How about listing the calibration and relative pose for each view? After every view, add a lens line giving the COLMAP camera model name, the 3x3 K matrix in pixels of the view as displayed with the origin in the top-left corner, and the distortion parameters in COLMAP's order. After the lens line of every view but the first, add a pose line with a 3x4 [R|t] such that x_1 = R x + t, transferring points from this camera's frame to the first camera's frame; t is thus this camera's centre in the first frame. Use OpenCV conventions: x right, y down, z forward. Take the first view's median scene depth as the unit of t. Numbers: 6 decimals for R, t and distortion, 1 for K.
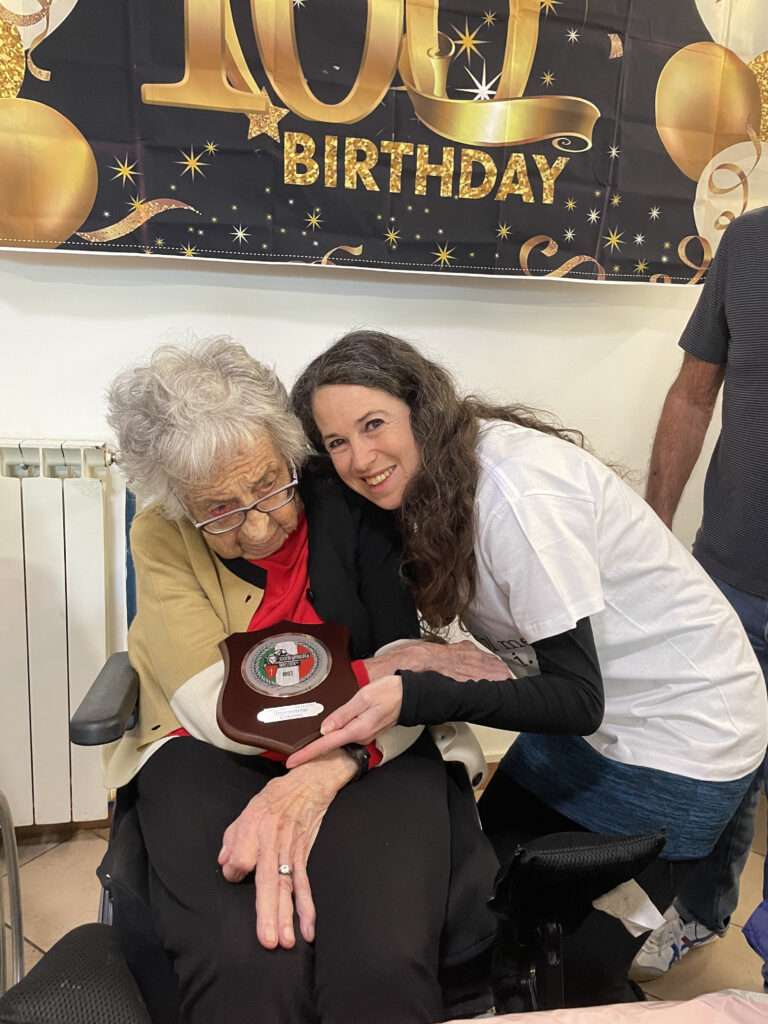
lens RADIAL K [[781.4, 0, 387.3], [0, 781.4, 509.3], [0, 0, 1]] dist [0.071339, -0.100466]
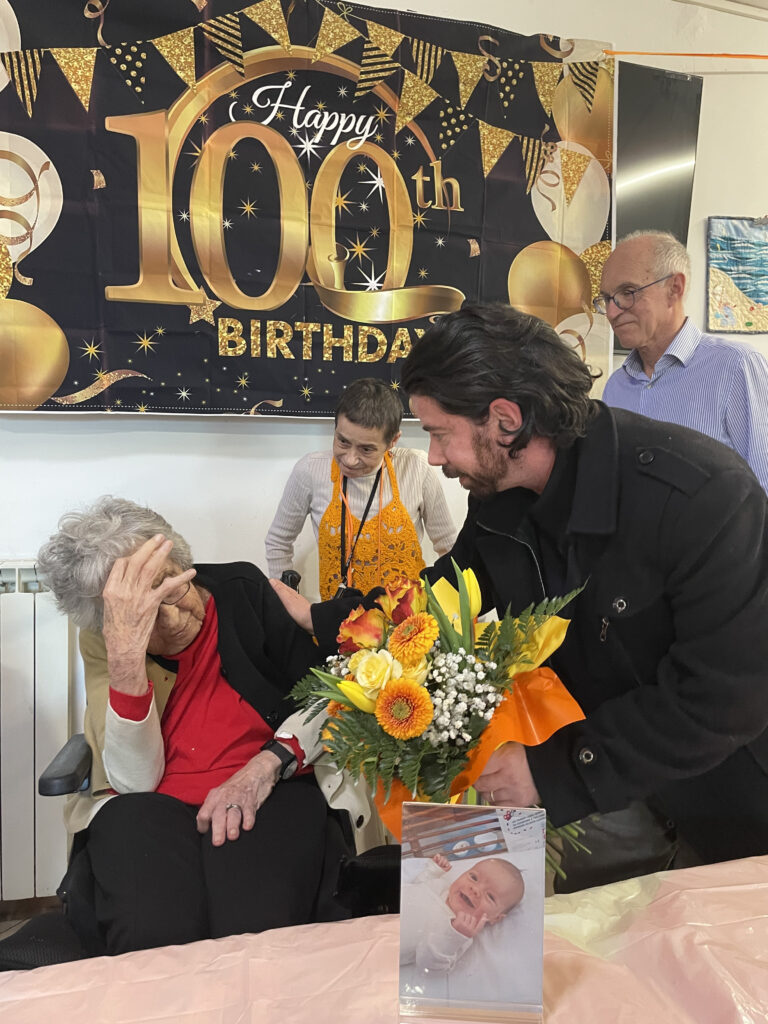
lens RADIAL K [[781.4, 0, 399.9], [0, 781.4, 501.8], [0, 0, 1]] dist [0.071339, -0.100466]
pose [[0.998394, -0.026308, 0.050167, 0.092153], [0.032432, 0.991569, -0.125457, -0.006860], [-0.046444, 0.126882, 0.990830, -0.247052]]
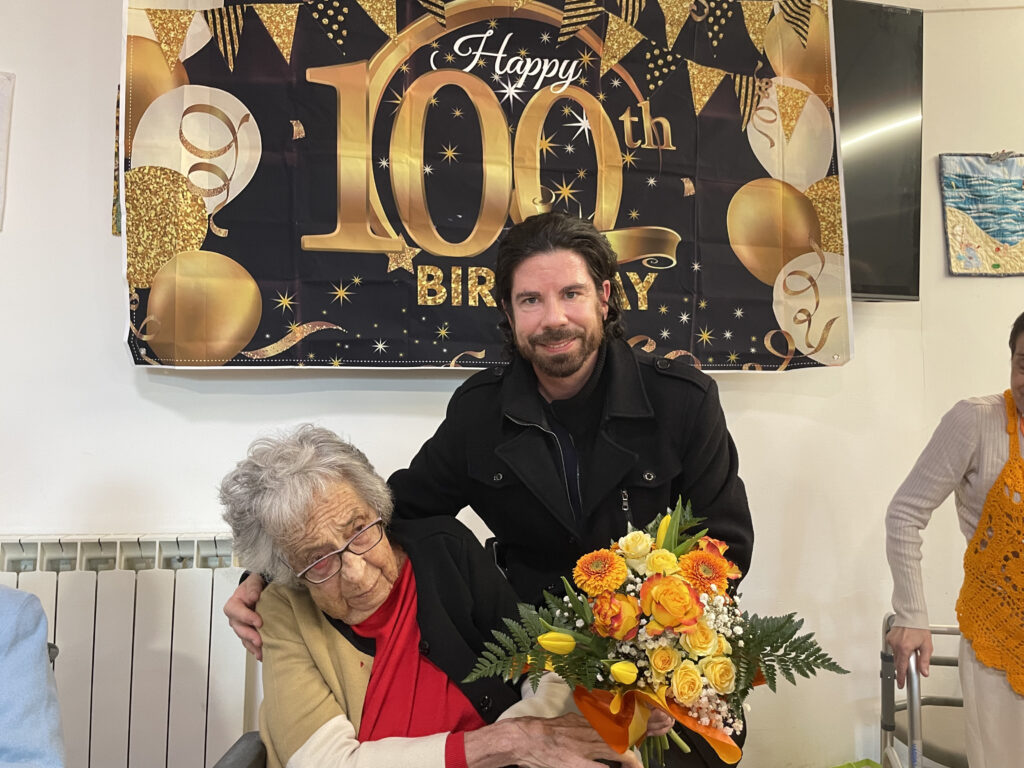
lens RADIAL K [[781.4, 0, 519.6], [0, 781.4, 377.6], [0, 0, 1]] dist [0.071339, -0.100466]
pose [[0.998487, -0.045213, -0.031287, 0.055242], [0.034442, 0.957891, -0.285060, 0.035622], [0.042858, 0.283551, 0.957999, -0.096598]]
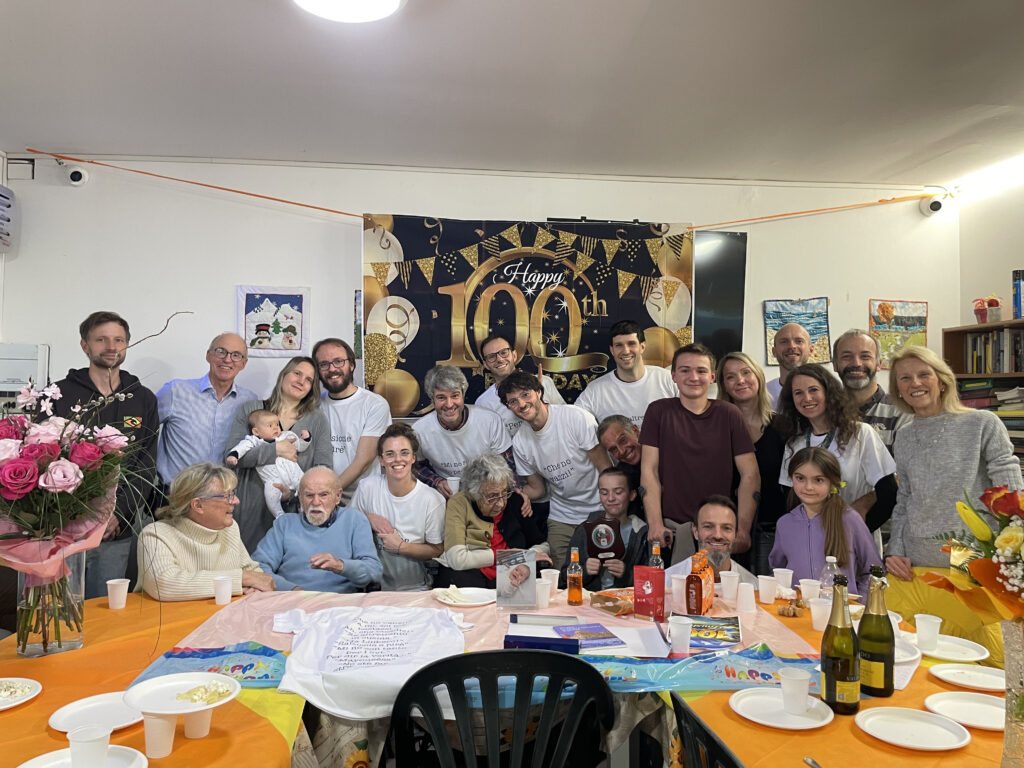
lens RADIAL K [[781.4, 0, 496.1], [0, 781.4, 364.0], [0, 0, 1]] dist [0.071339, -0.100466]
pose [[0.982642, -0.019828, -0.184452, 0.392650], [-0.019639, 0.977566, -0.209712, 0.053720], [0.184472, 0.209695, 0.960207, -1.544854]]
